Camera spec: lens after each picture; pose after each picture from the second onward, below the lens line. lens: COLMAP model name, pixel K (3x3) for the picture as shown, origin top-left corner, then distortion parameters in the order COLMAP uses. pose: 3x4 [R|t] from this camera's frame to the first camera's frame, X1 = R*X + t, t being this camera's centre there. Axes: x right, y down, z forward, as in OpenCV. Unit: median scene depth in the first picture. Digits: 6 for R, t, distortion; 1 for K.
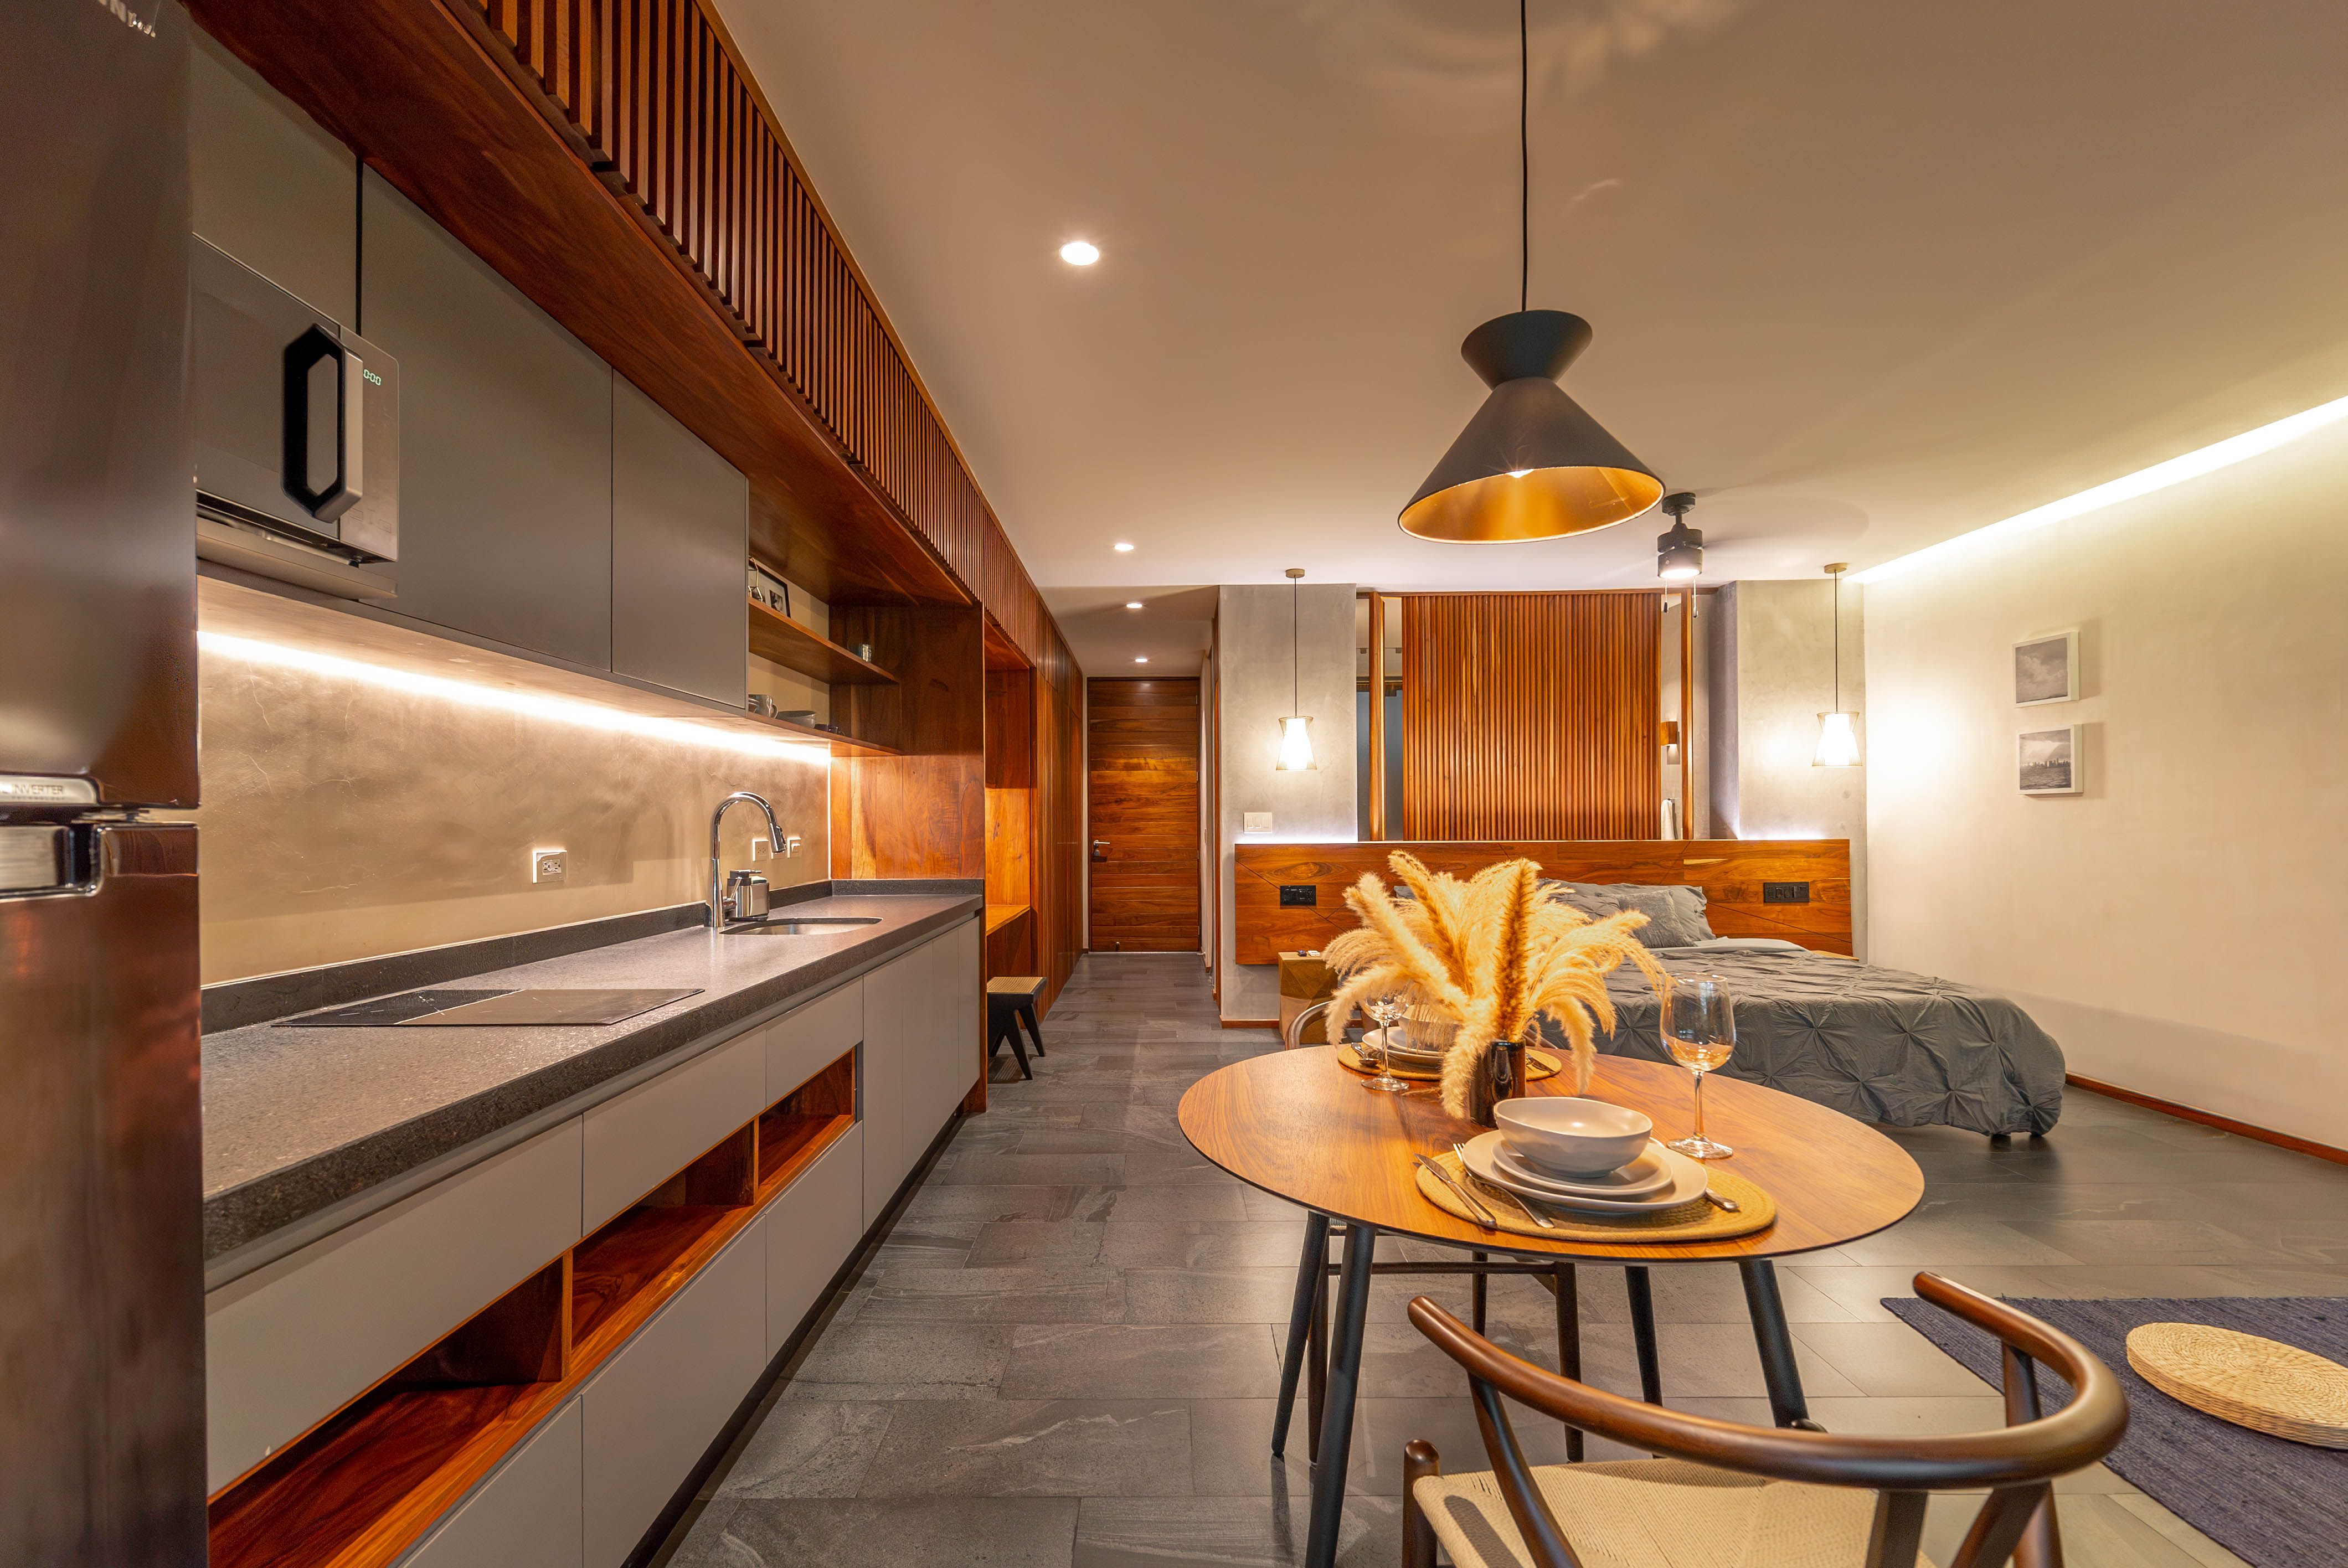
lens RADIAL K [[975.1, 0, 1158.1], [0, 975.1, 814.4], [0, 0, 1]] dist [0.012630, -0.006117]
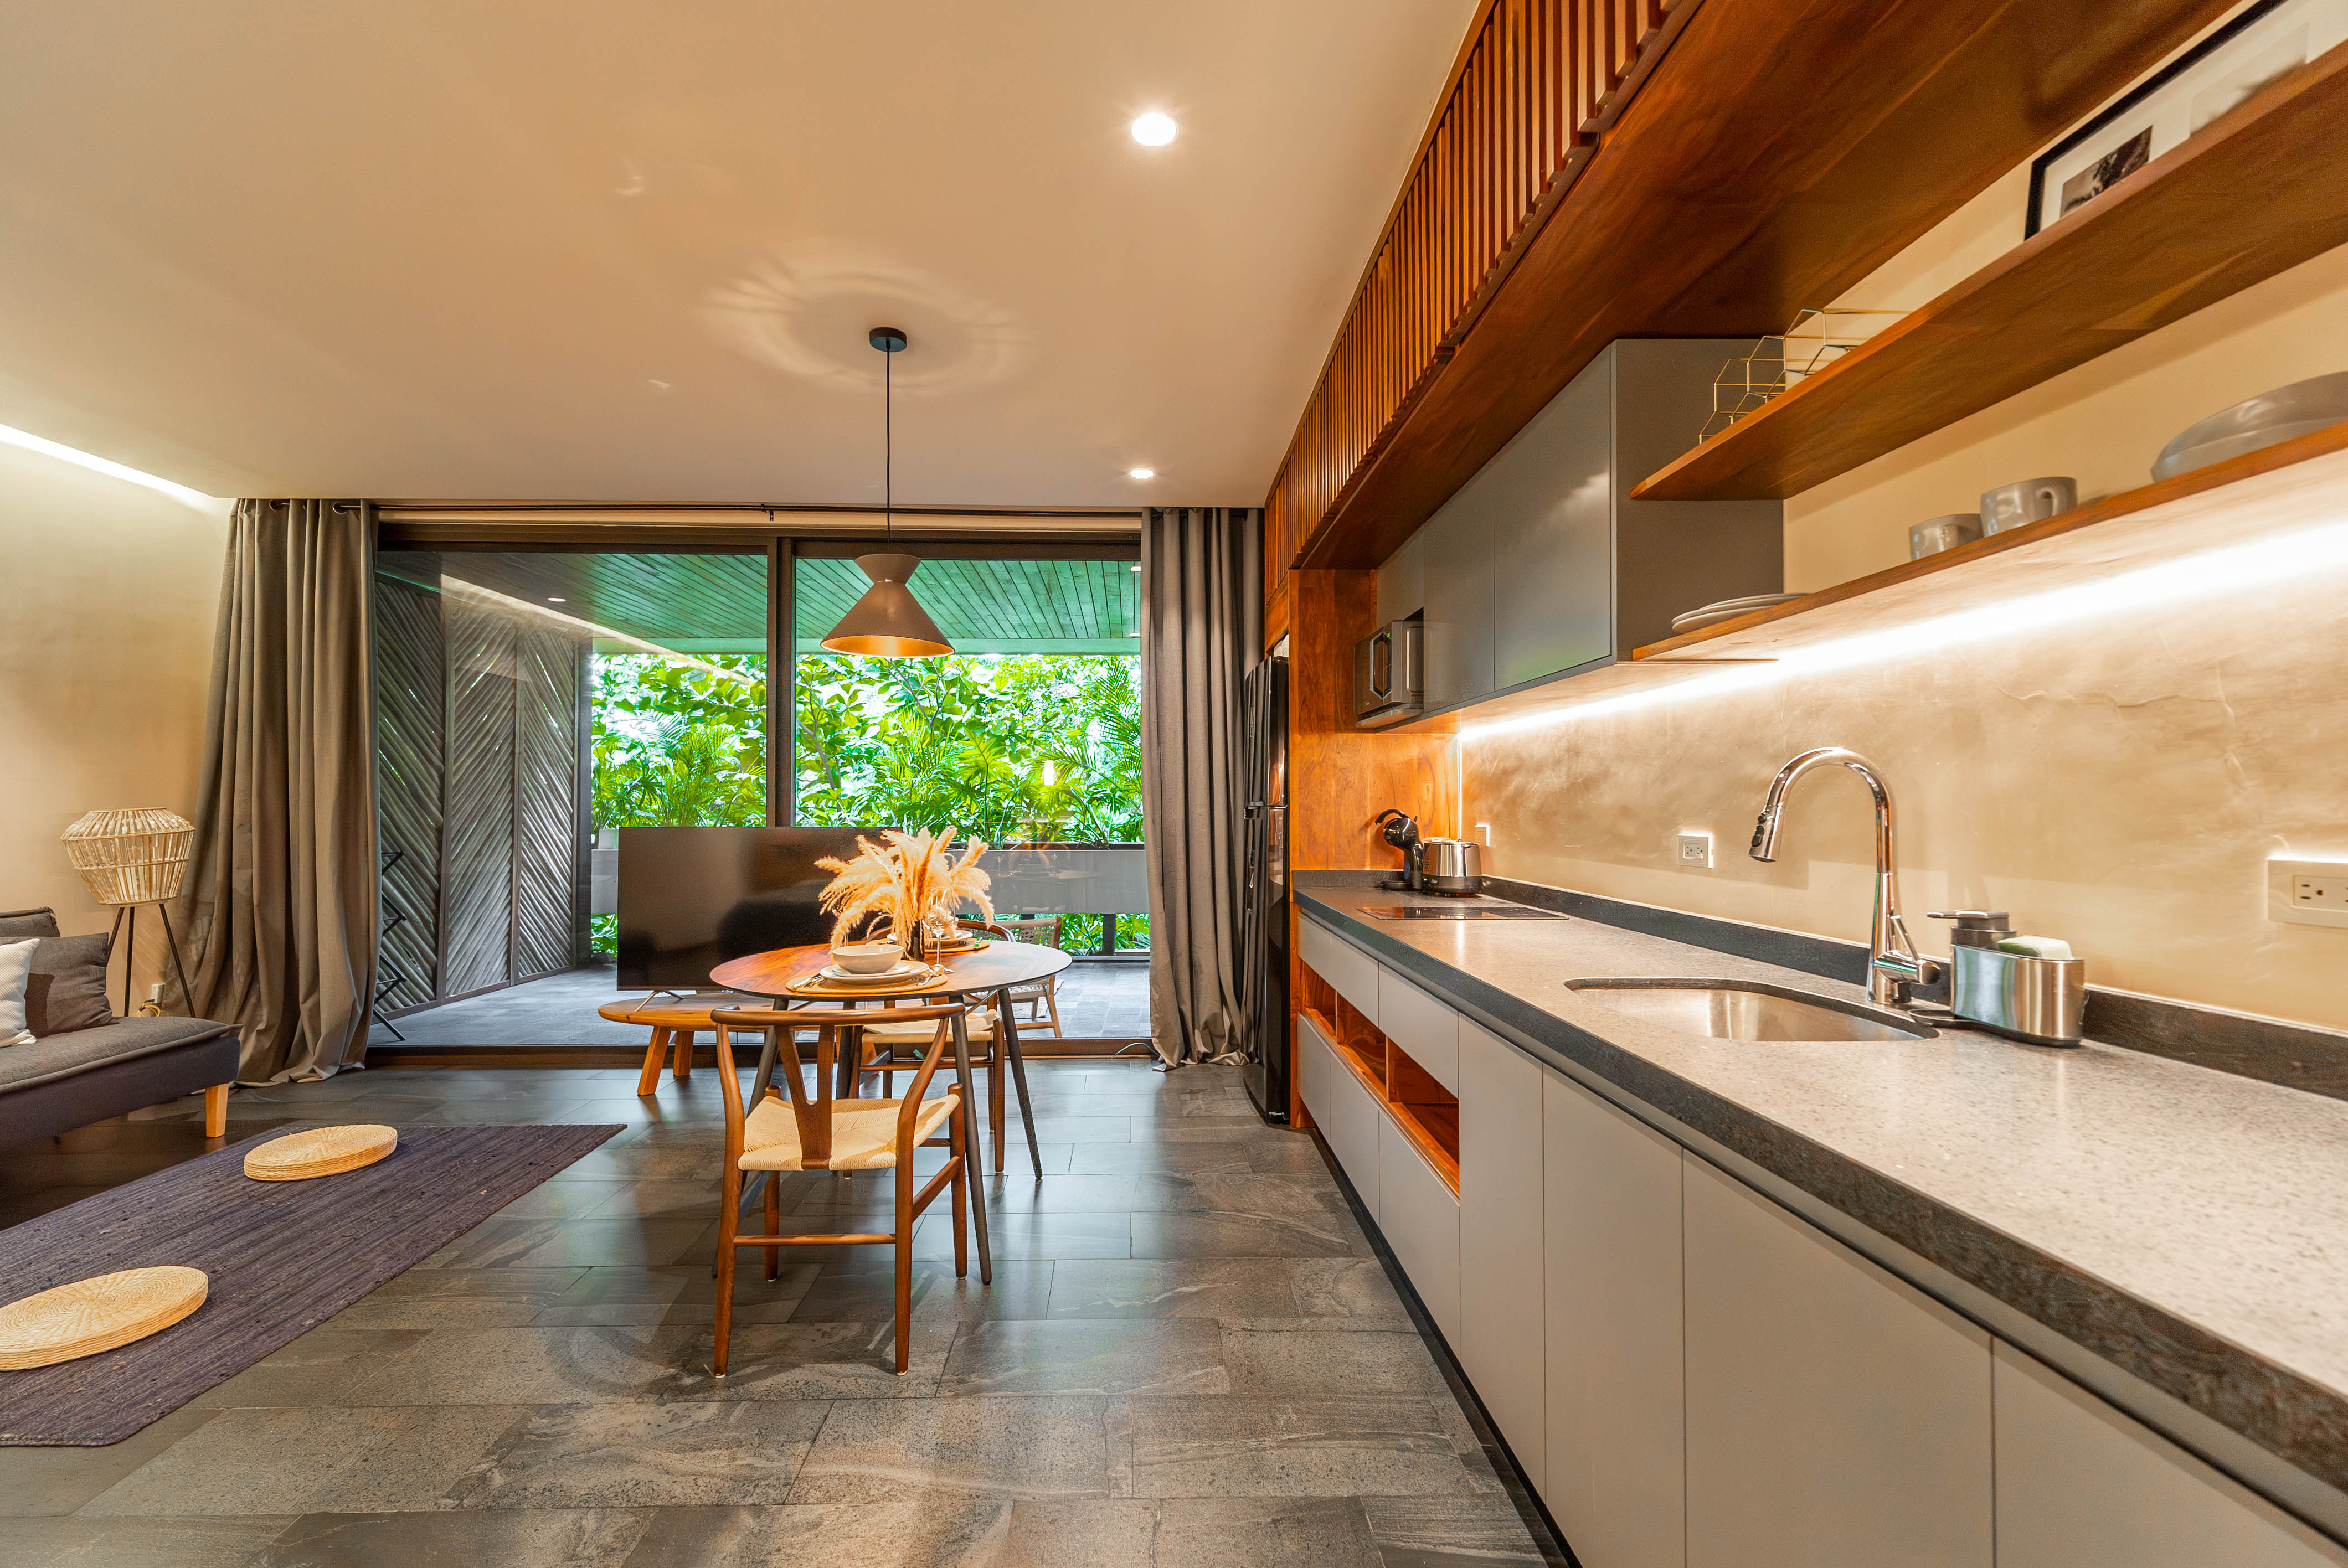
lens RADIAL K [[975.1, 0, 1152.8], [0, 975.1, 800.0], [0, 0, 1]] dist [0.012630, -0.006117]
pose [[-0.999399, 0.005152, -0.034291, -0.019956], [0.005765, 0.999825, -0.017820, 0.006820], [0.034193, -0.018007, -0.999253, 0.772255]]
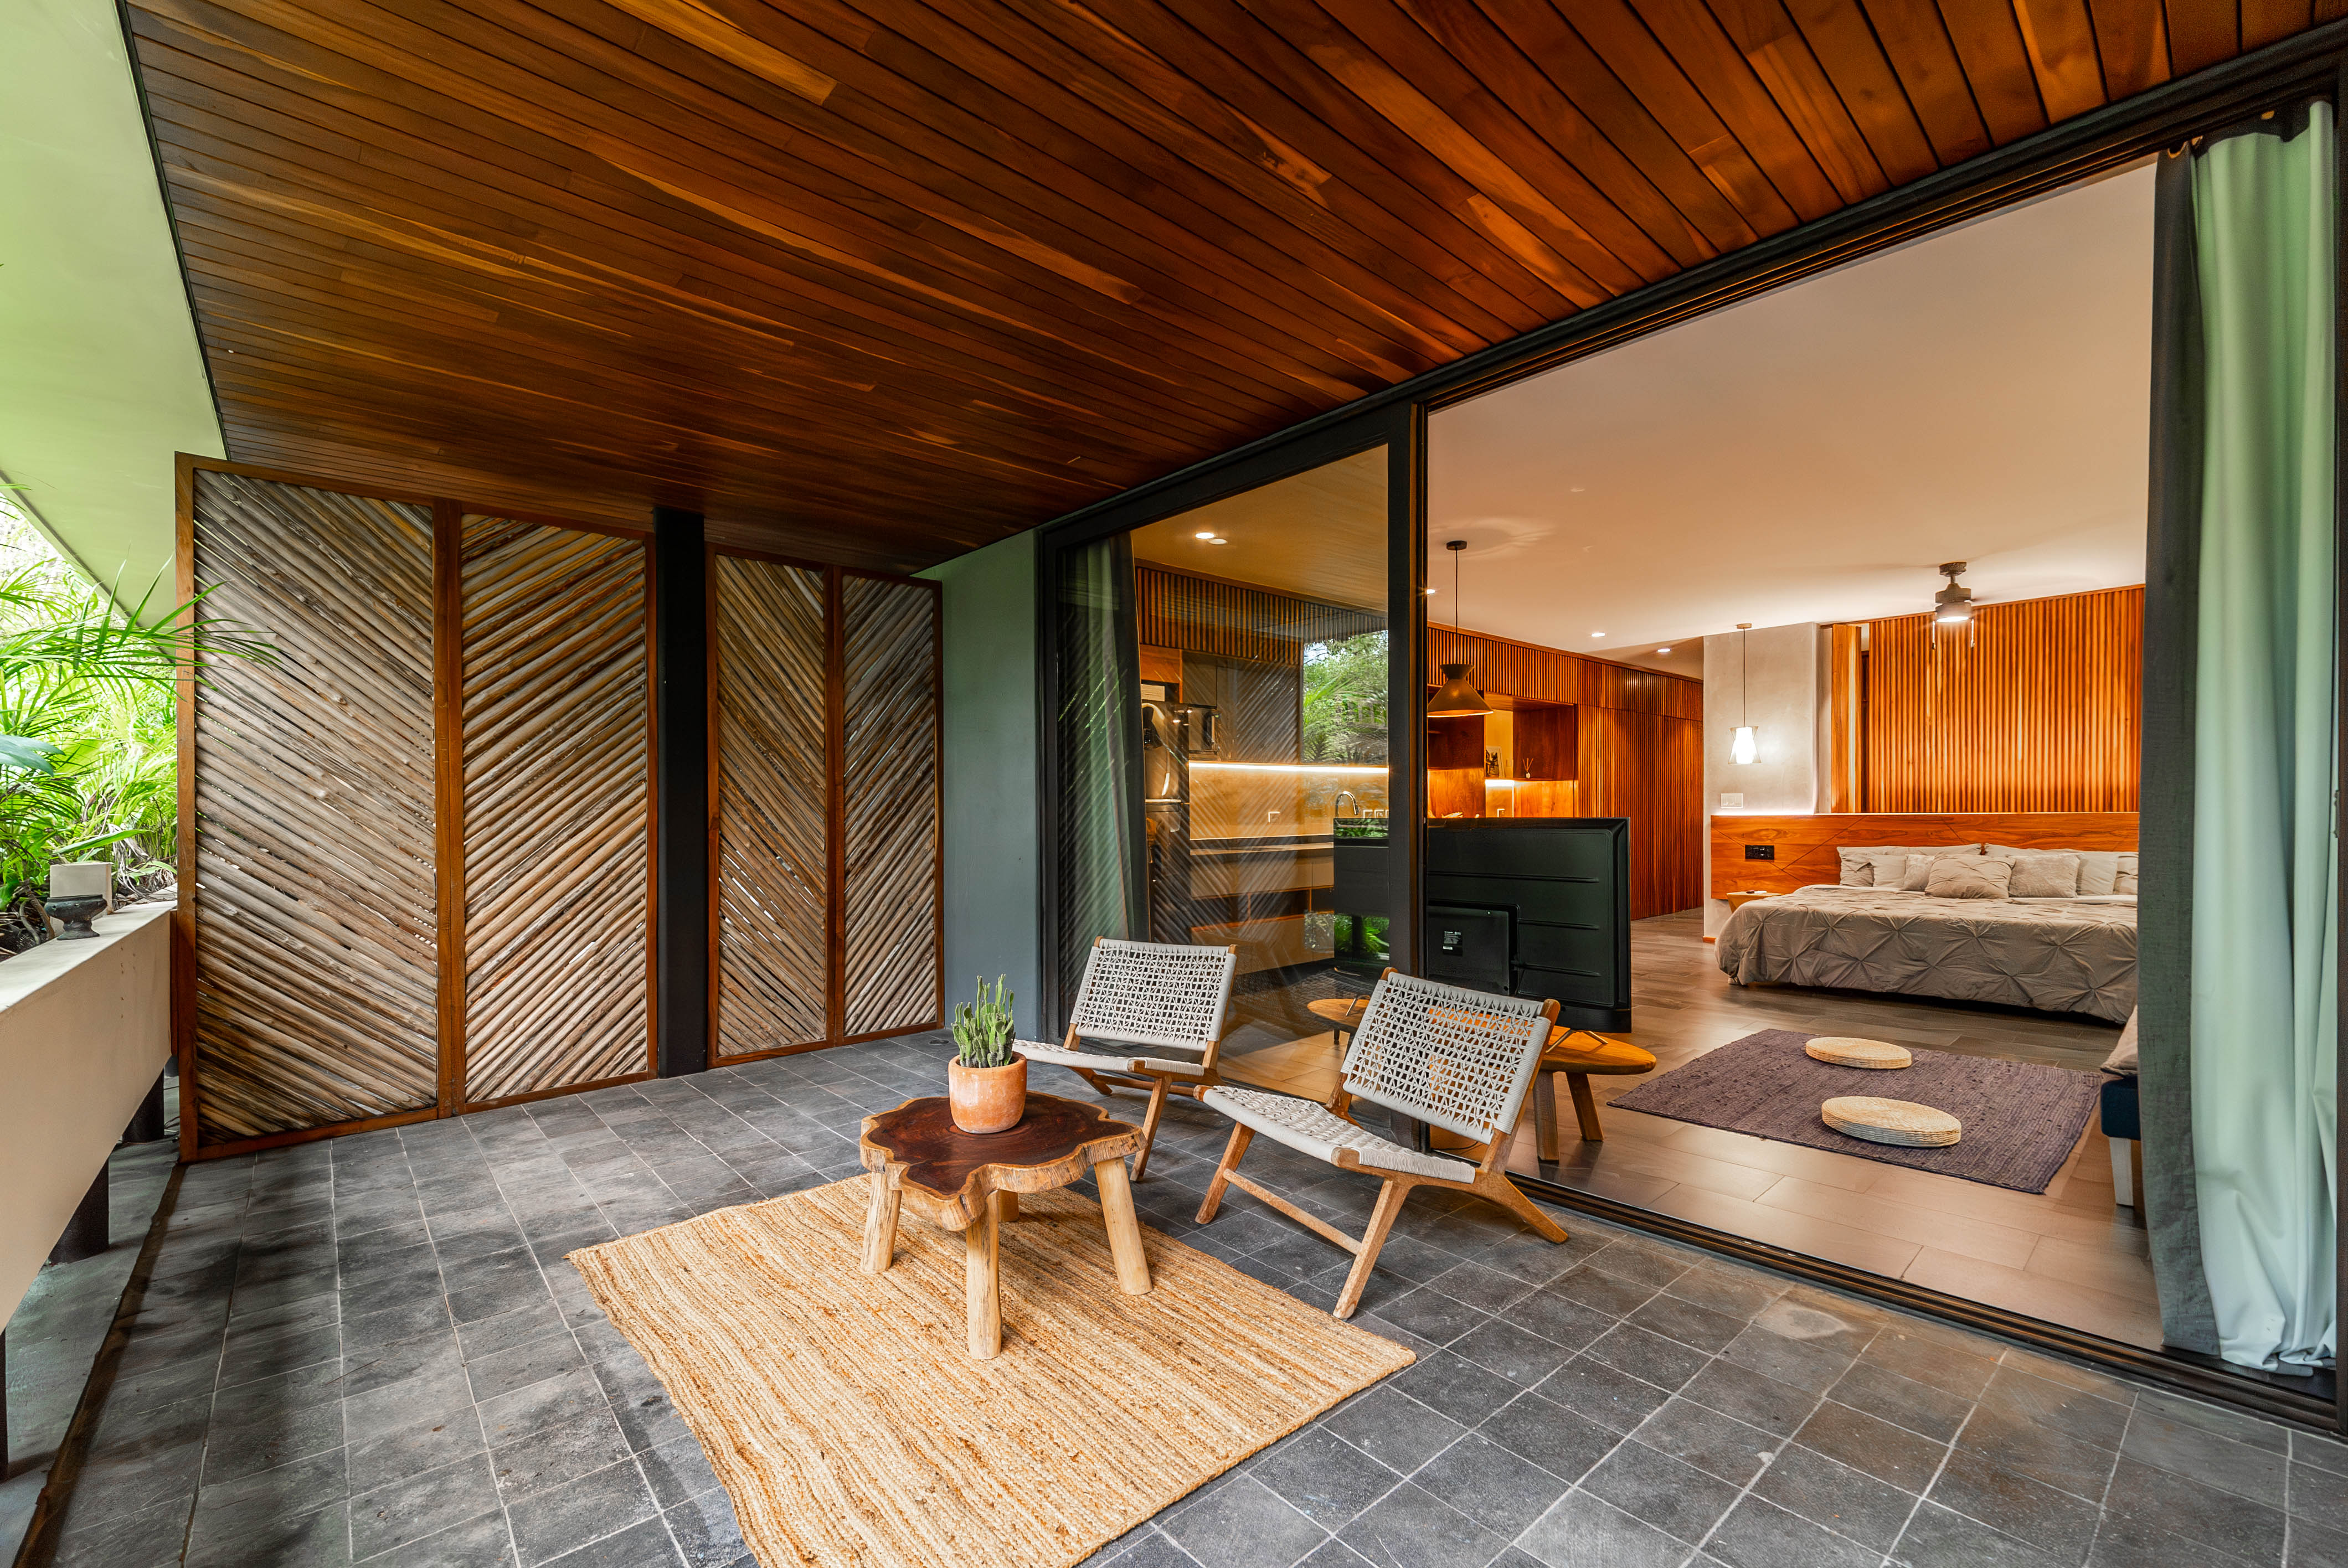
lens RADIAL K [[1014.3, 0, 1159.7], [0, 1014.3, 827.1], [0, 0, 1]] dist [0.004516, -0.002409]
pose [[0.685968, 0.009116, -0.727575, 0.610695], [0.014757, 0.999542, 0.026437, -0.004153], [0.727482, -0.028872, 0.685519, -0.618220]]
